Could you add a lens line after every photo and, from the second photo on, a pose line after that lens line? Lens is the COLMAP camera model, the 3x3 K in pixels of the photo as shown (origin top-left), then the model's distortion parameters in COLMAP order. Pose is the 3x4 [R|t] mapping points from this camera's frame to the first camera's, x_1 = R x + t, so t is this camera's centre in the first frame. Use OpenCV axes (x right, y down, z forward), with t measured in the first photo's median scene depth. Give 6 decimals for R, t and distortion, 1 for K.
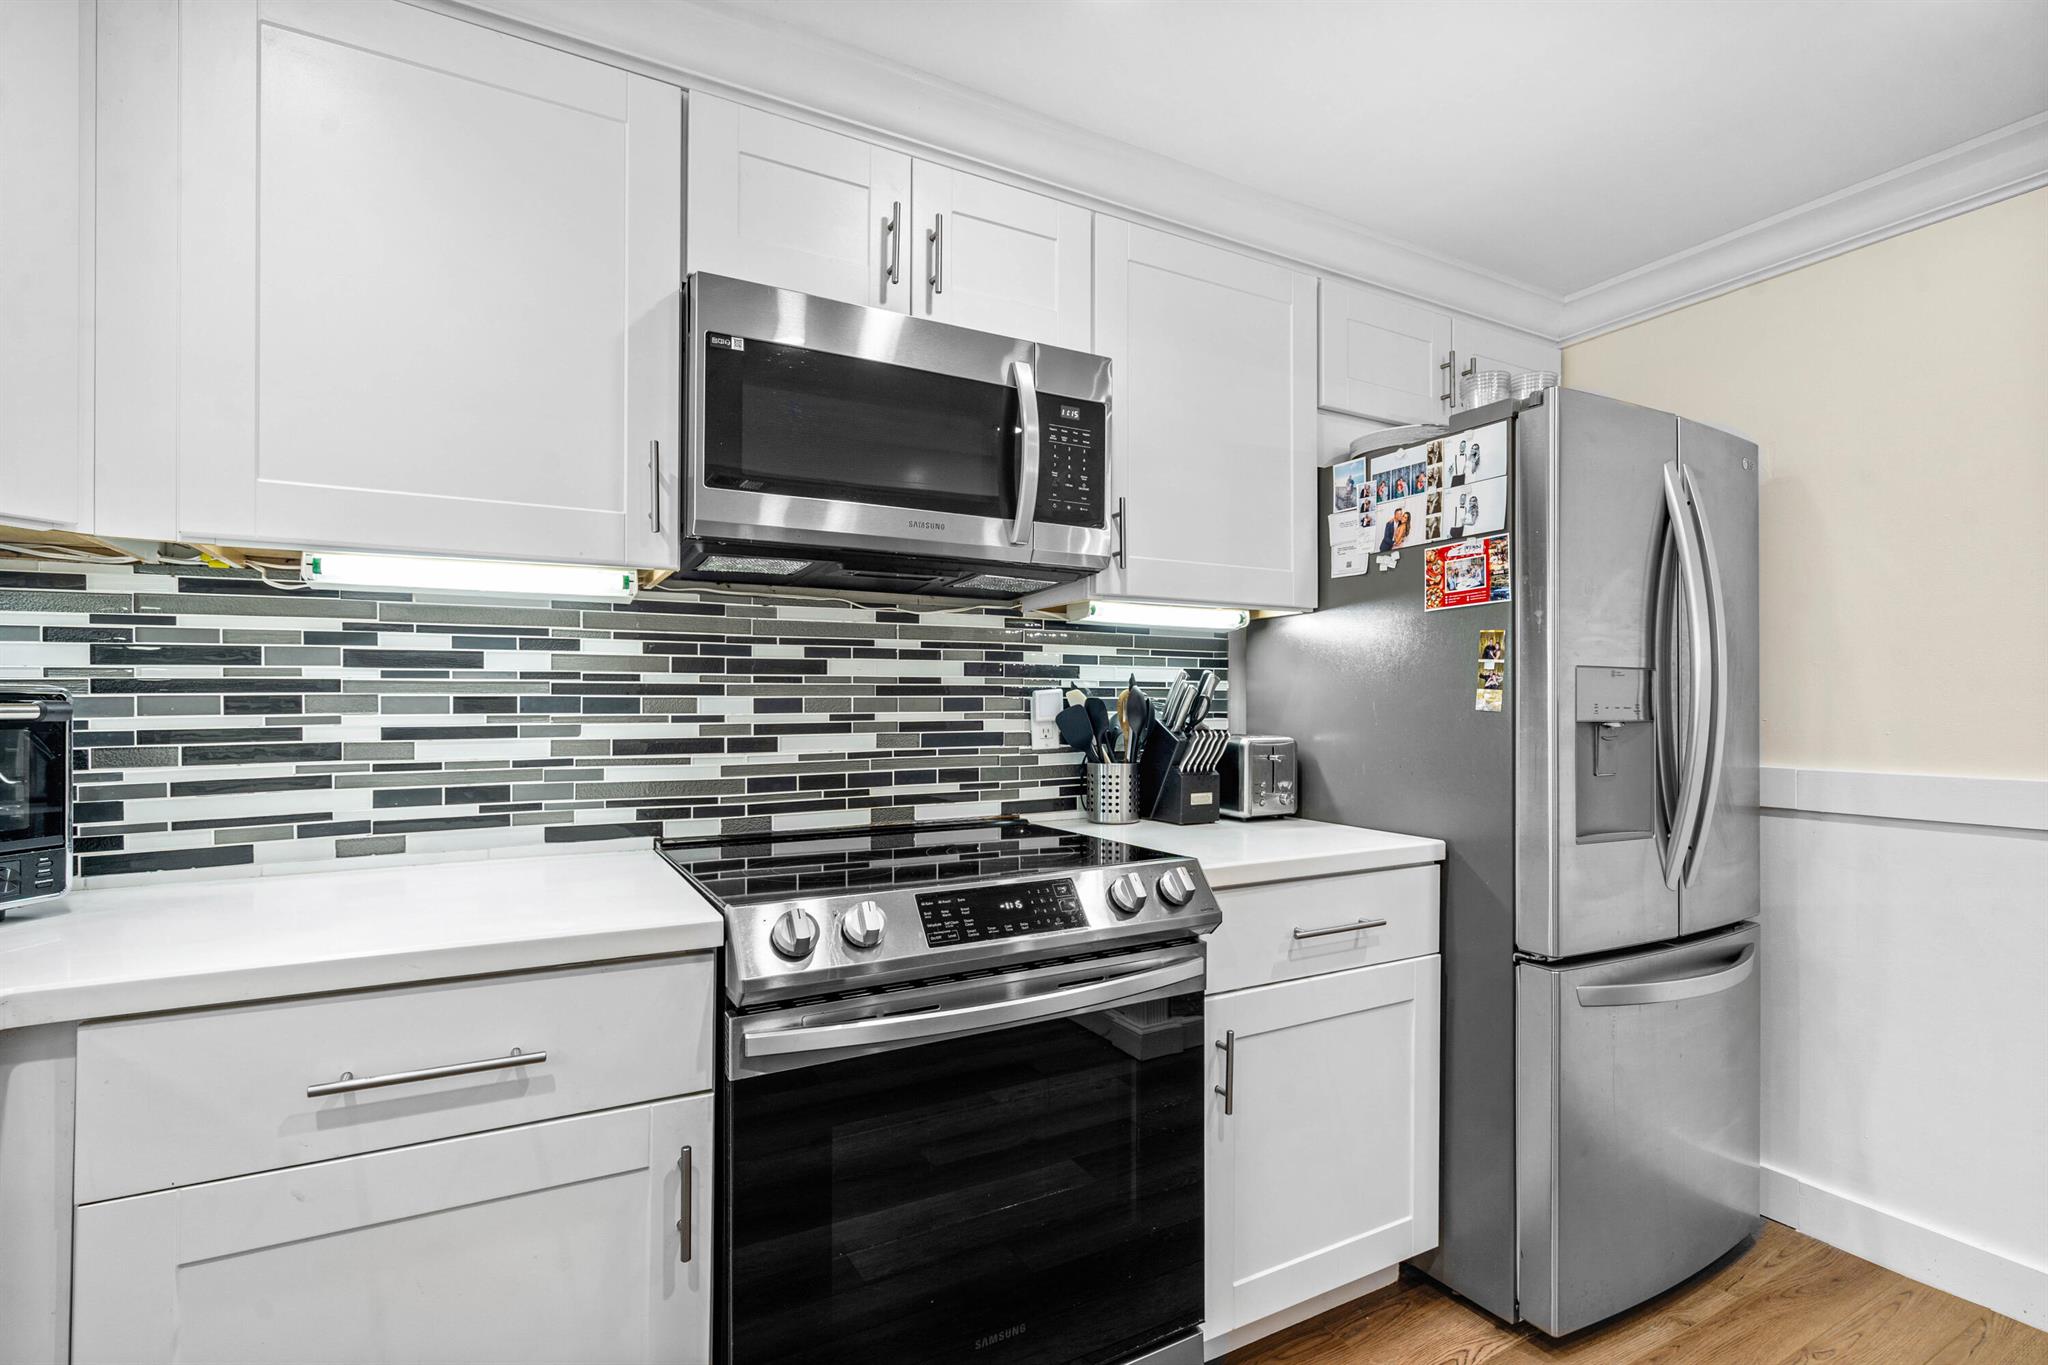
lens RADIAL K [[959.4, 0, 1004.5], [0, 959.4, 704.4], [0, 0, 1]] dist [-0.001072, 0.001106]
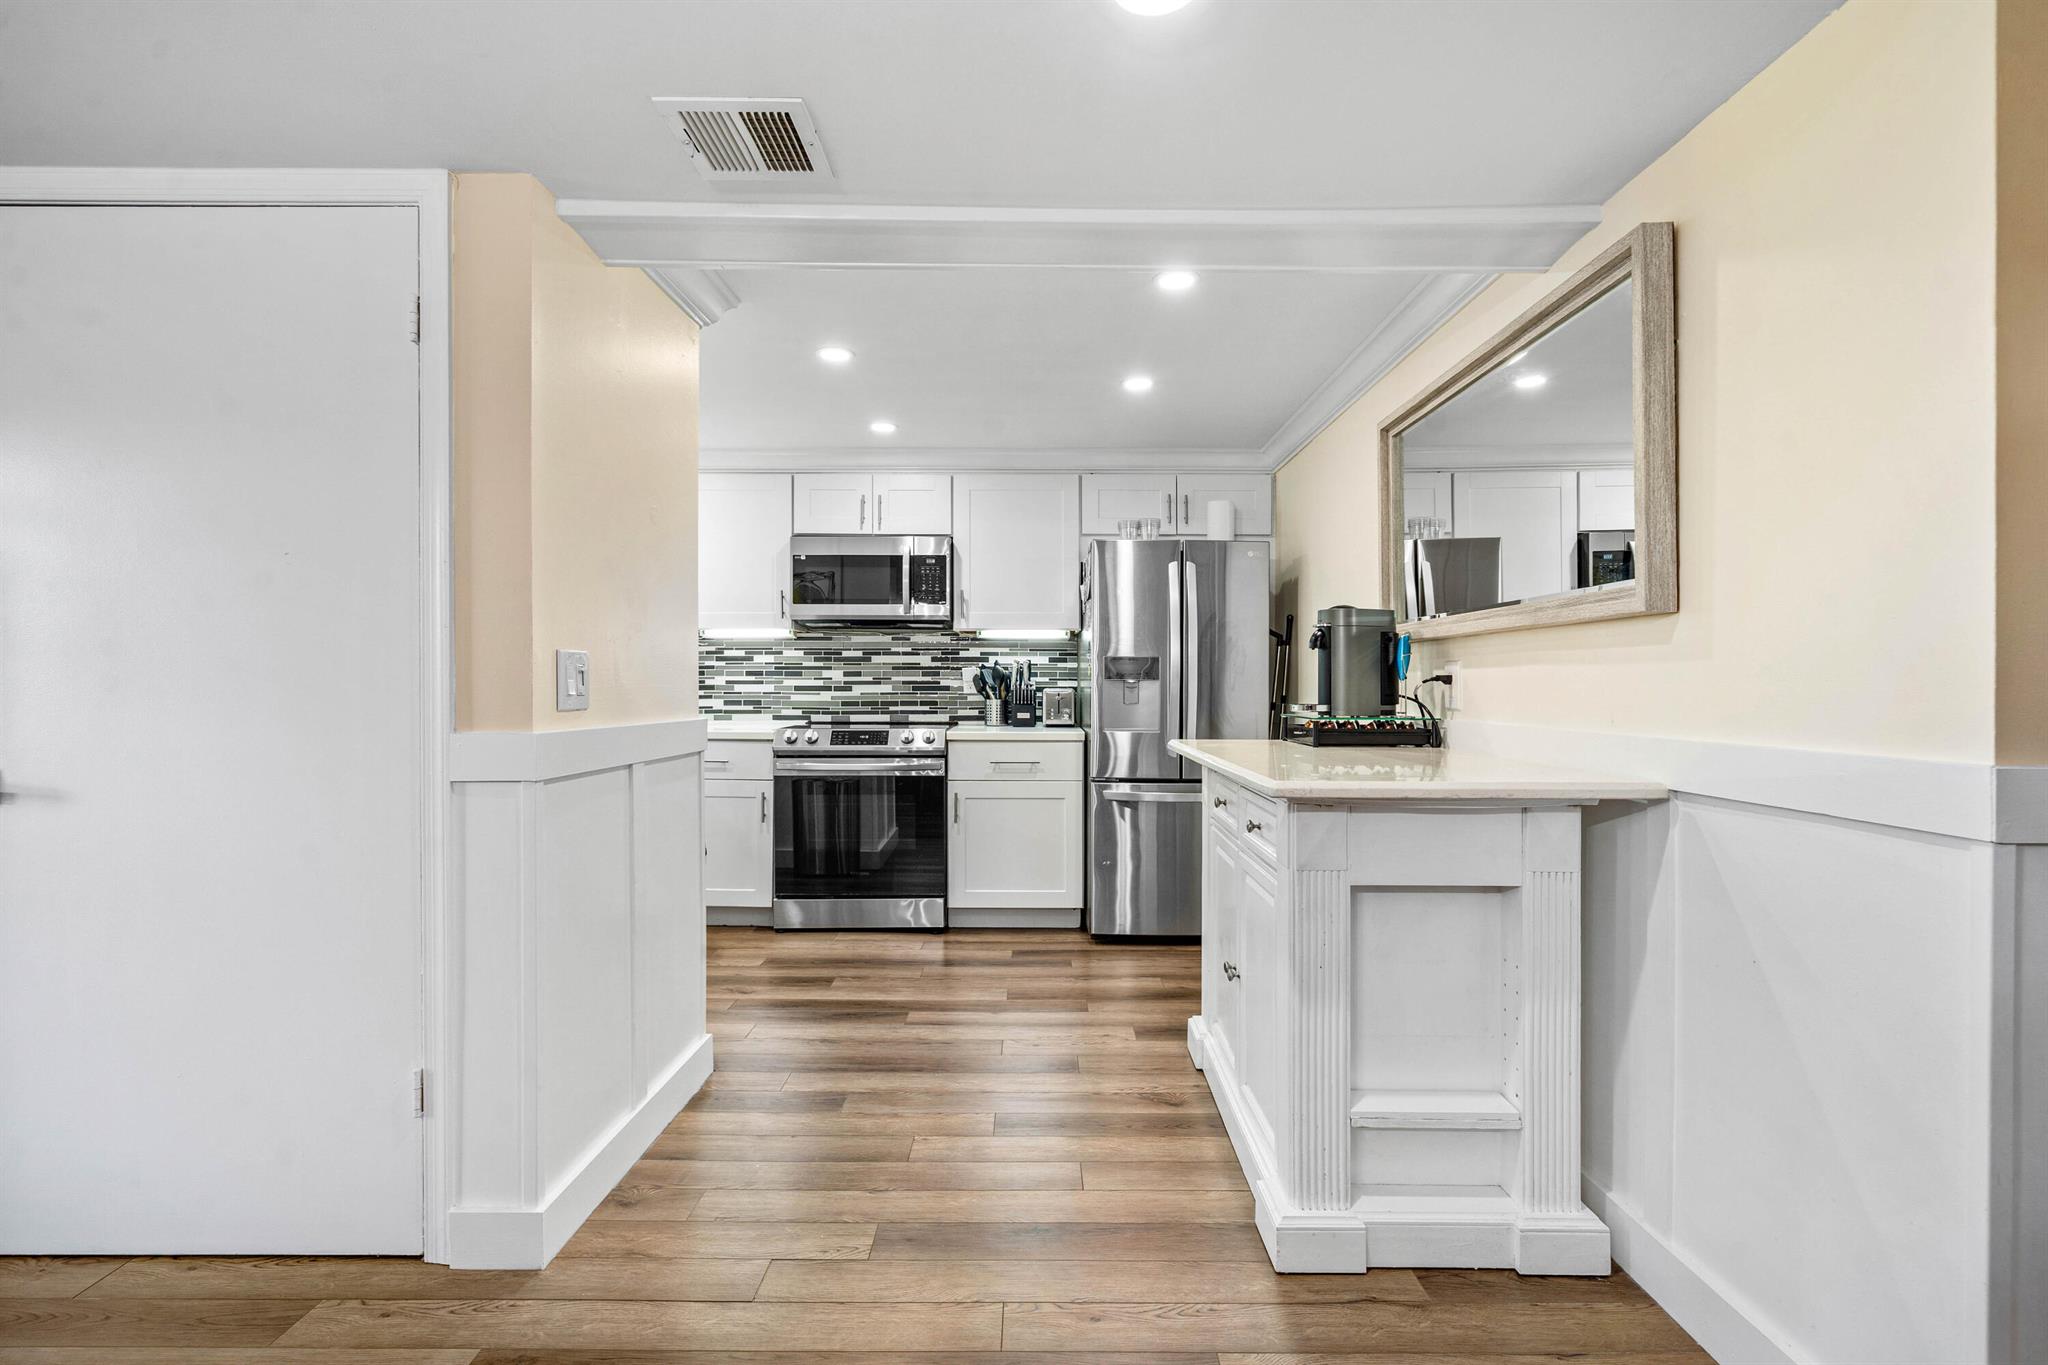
lens RADIAL K [[959.4, 0, 1053.9], [0, 959.4, 710.2], [0, 0, 1]] dist [-0.001072, 0.001106]
pose [[0.883795, 0.013595, -0.467676, 1.589754], [-0.002920, 0.999719, 0.023542, 0.039579], [0.467865, -0.019441, 0.883586, -1.151405]]
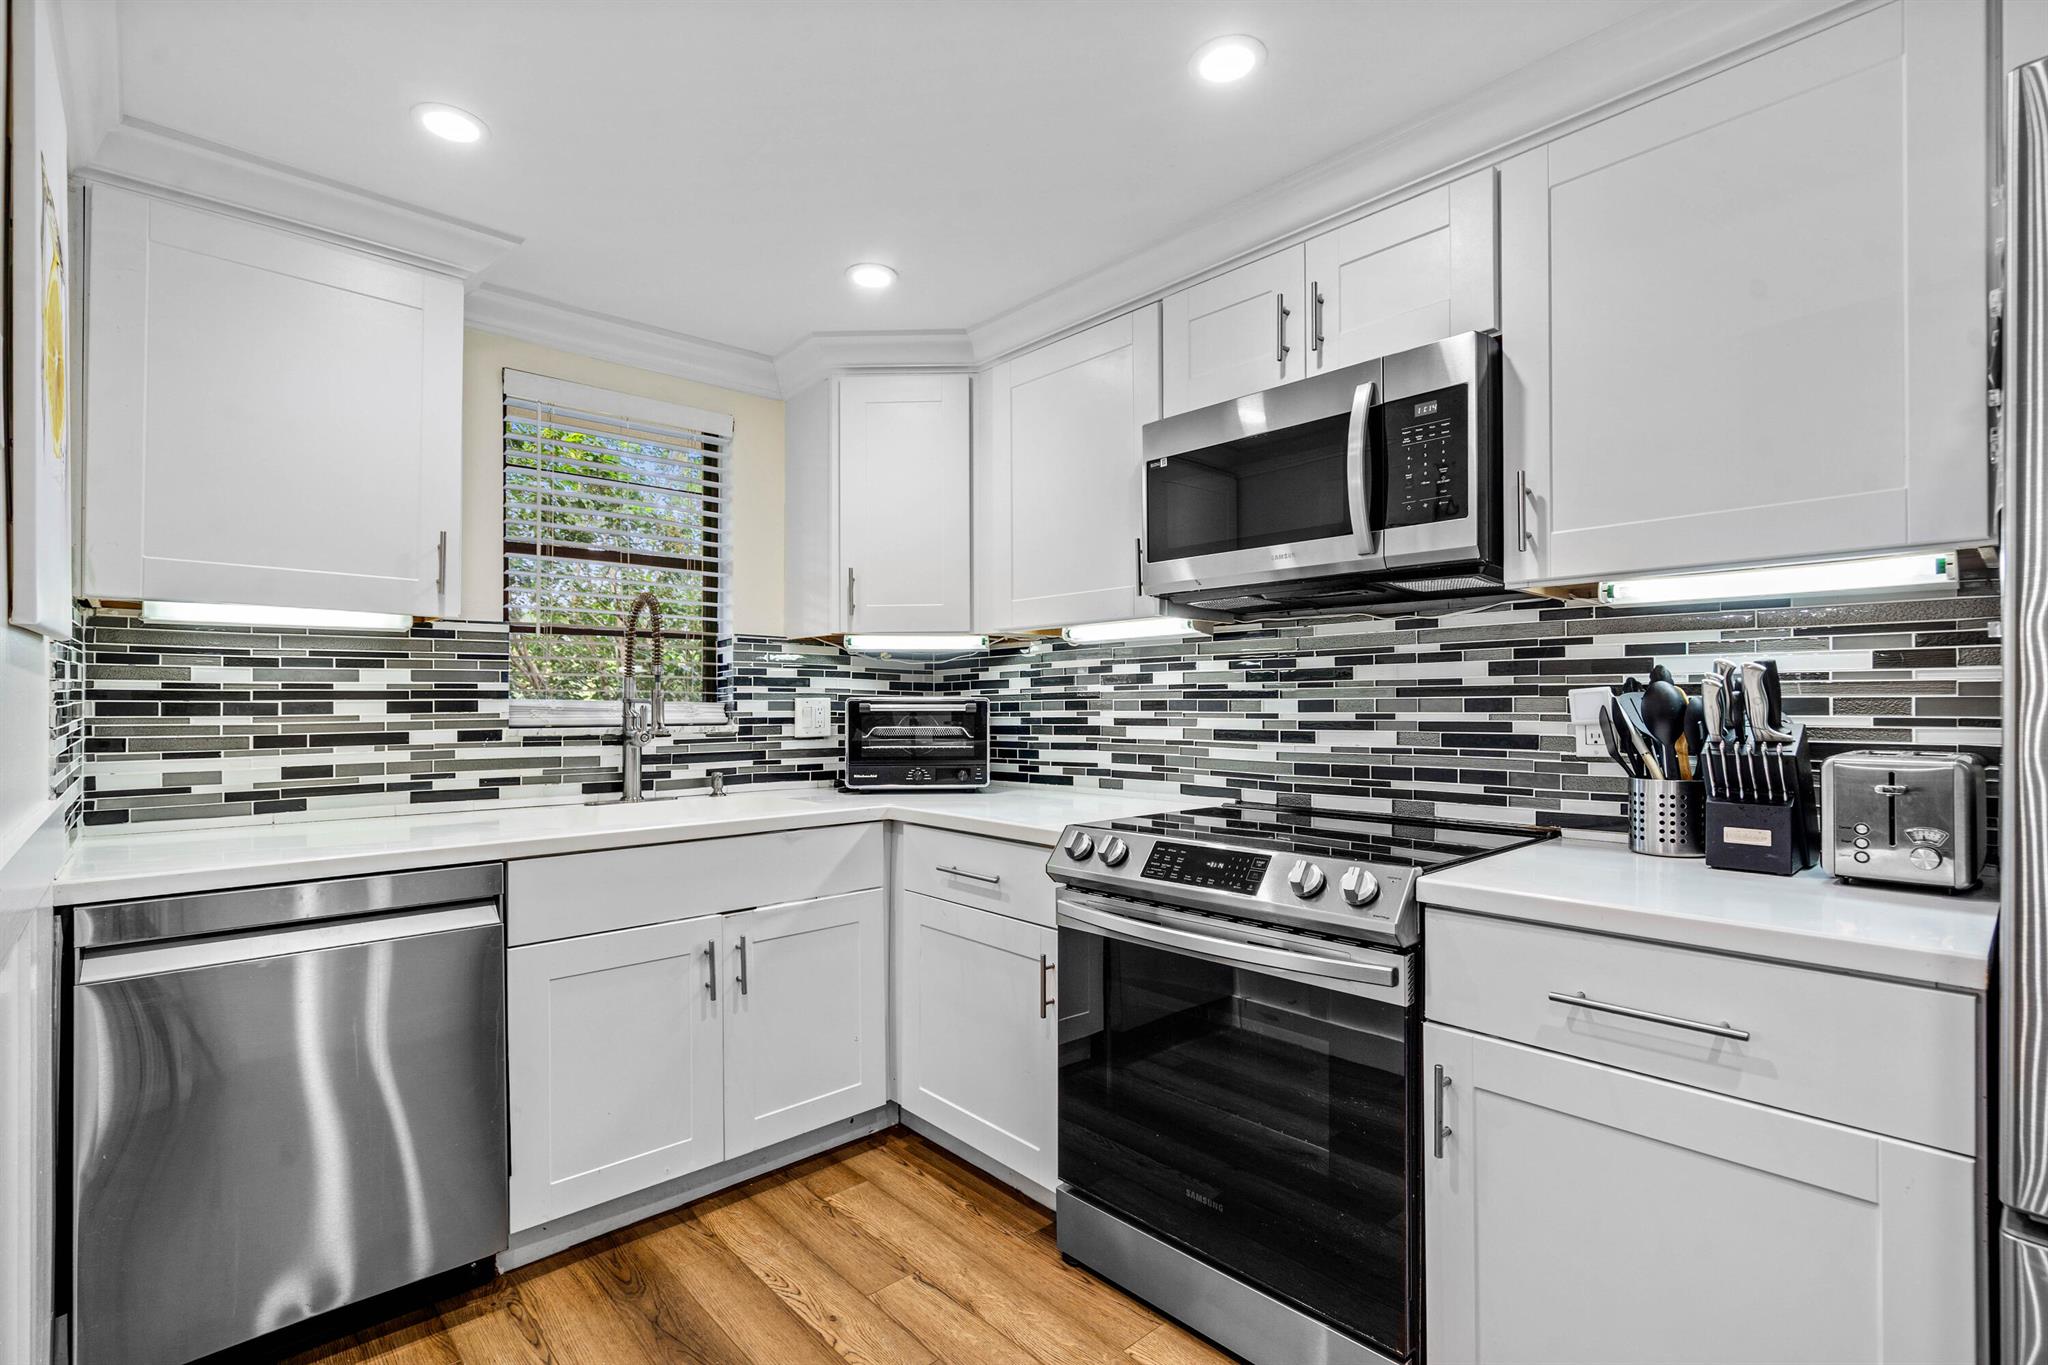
lens RADIAL K [[959.4, 0, 1035.7], [0, 959.4, 709.4], [0, 0, 1]] dist [-0.001072, 0.001106]
pose [[0.238202, 0.003771, -0.971208, 0.931624], [0.000197, 0.999992, 0.003930, 0.000628], [0.971216, -0.001127, 0.238199, 0.377317]]
